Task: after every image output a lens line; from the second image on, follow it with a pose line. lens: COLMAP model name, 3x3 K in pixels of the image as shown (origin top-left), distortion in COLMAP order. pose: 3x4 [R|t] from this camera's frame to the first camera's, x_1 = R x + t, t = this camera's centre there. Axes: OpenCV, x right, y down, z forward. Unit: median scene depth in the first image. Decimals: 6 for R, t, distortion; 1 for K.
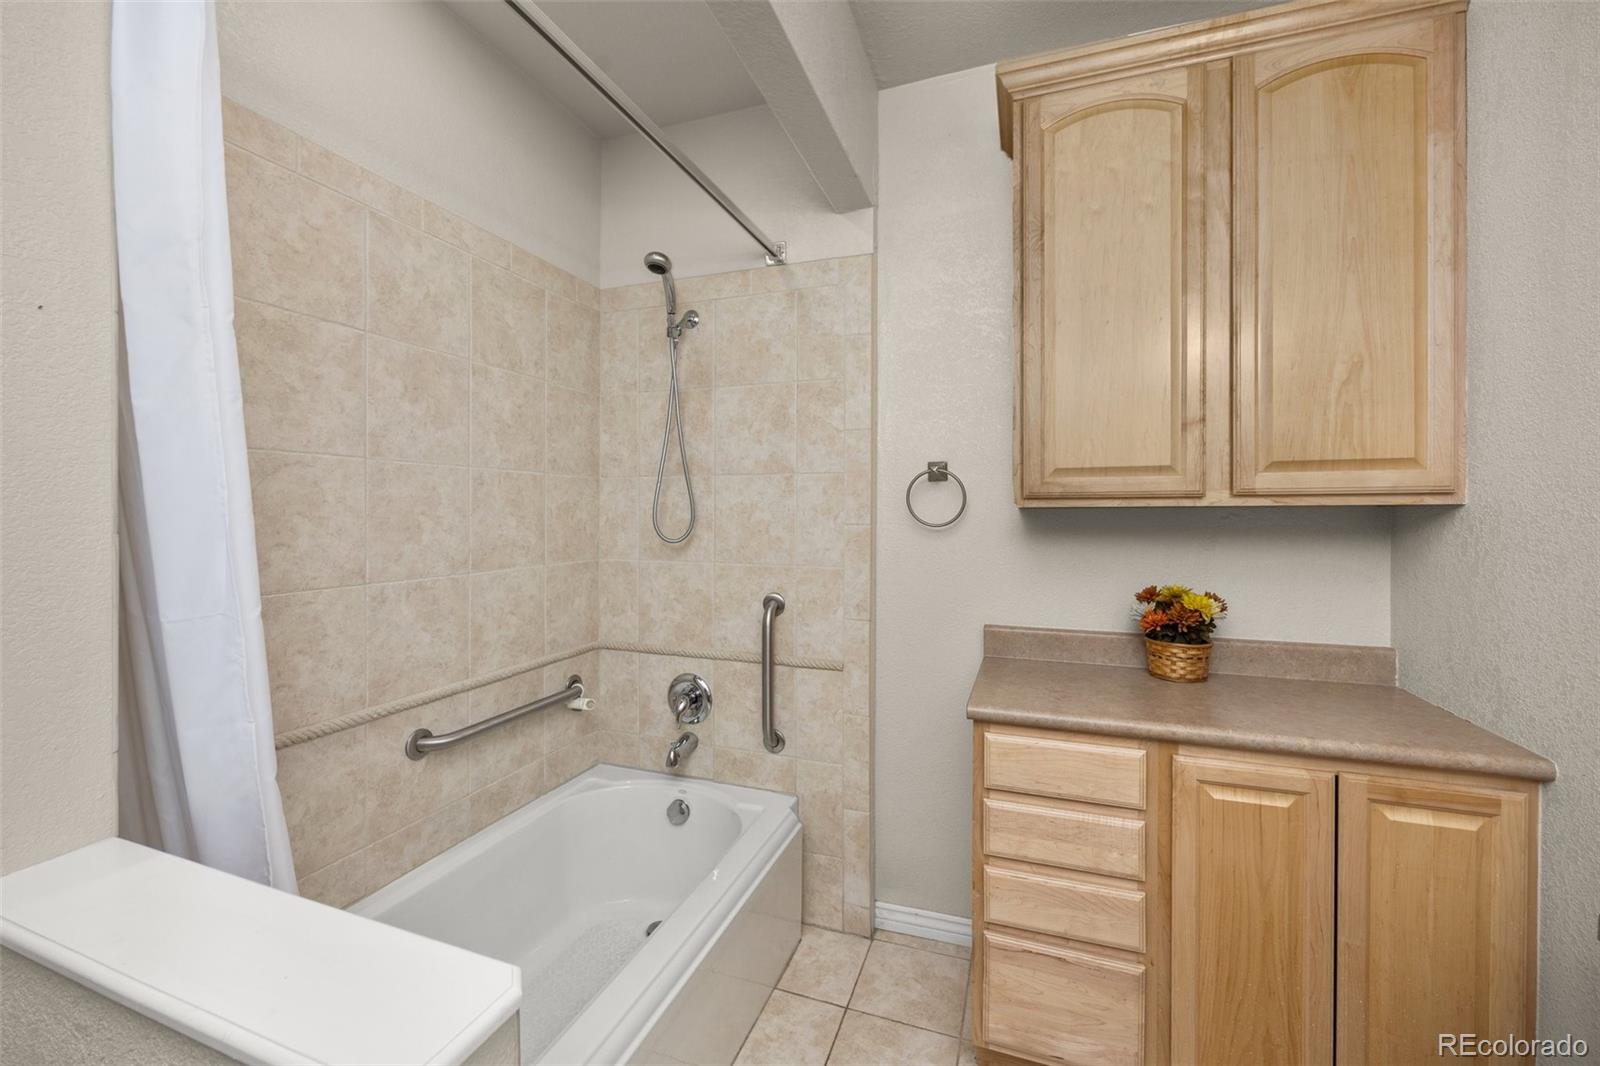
lens RADIAL K [[647.5, 0, 805.1], [0, 647.5, 518.9], [0, 0, 1]] dist [-0.003294, 0.000055]
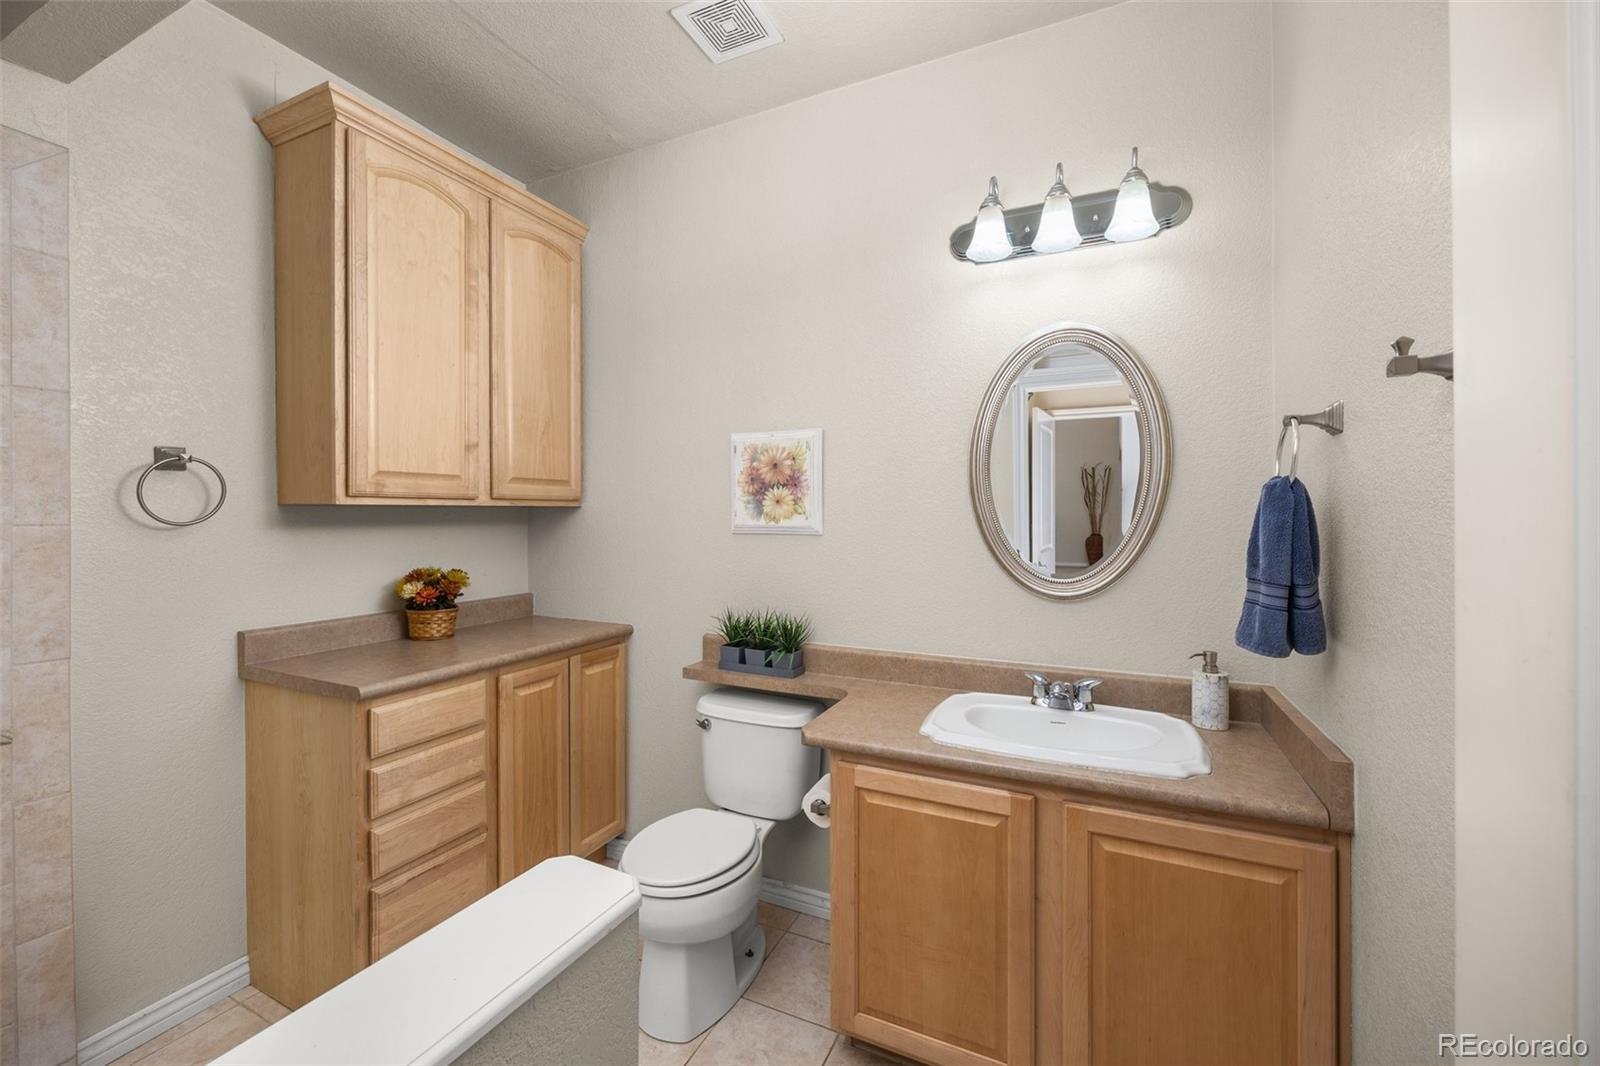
lens RADIAL K [[647.5, 0, 805.1], [0, 647.5, 518.9], [0, 0, 1]] dist [-0.003294, 0.000055]
pose [[0.088824, -0.009046, 0.996006, -0.735928], [0.003533, 0.999955, 0.008766, -0.000870], [-0.996041, 0.002740, 0.088852, 0.163560]]
